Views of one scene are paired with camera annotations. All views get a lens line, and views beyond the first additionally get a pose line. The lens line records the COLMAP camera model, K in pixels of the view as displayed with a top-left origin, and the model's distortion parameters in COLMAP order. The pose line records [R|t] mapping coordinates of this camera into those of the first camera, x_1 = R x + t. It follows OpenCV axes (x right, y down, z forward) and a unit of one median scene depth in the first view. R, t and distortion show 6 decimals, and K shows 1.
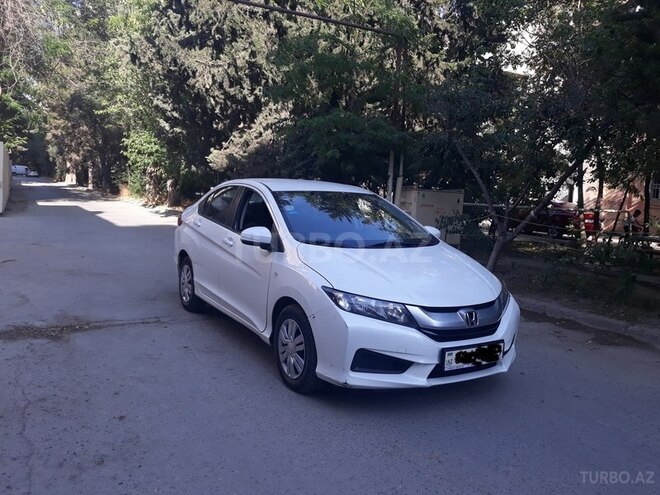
lens RADIAL K [[513.9, 0, 329.8], [0, 513.9, 249.2], [0, 0, 1]] dist [0.069740, -0.008300]
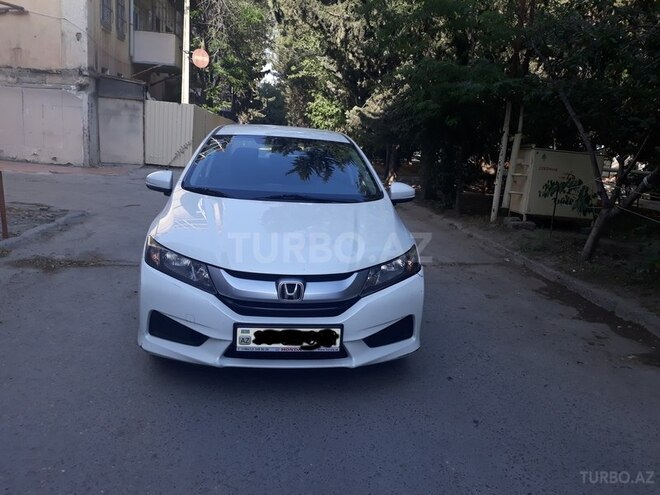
lens RADIAL K [[513.9, 0, 330.1], [0, 513.9, 244.9], [0, 0, 1]] dist [0.069740, -0.008300]
pose [[0.925700, 0.090220, -0.367343, 0.205240], [-0.069207, 0.995143, 0.070006, 0.002585], [0.371874, -0.039382, 0.927447, 0.105669]]
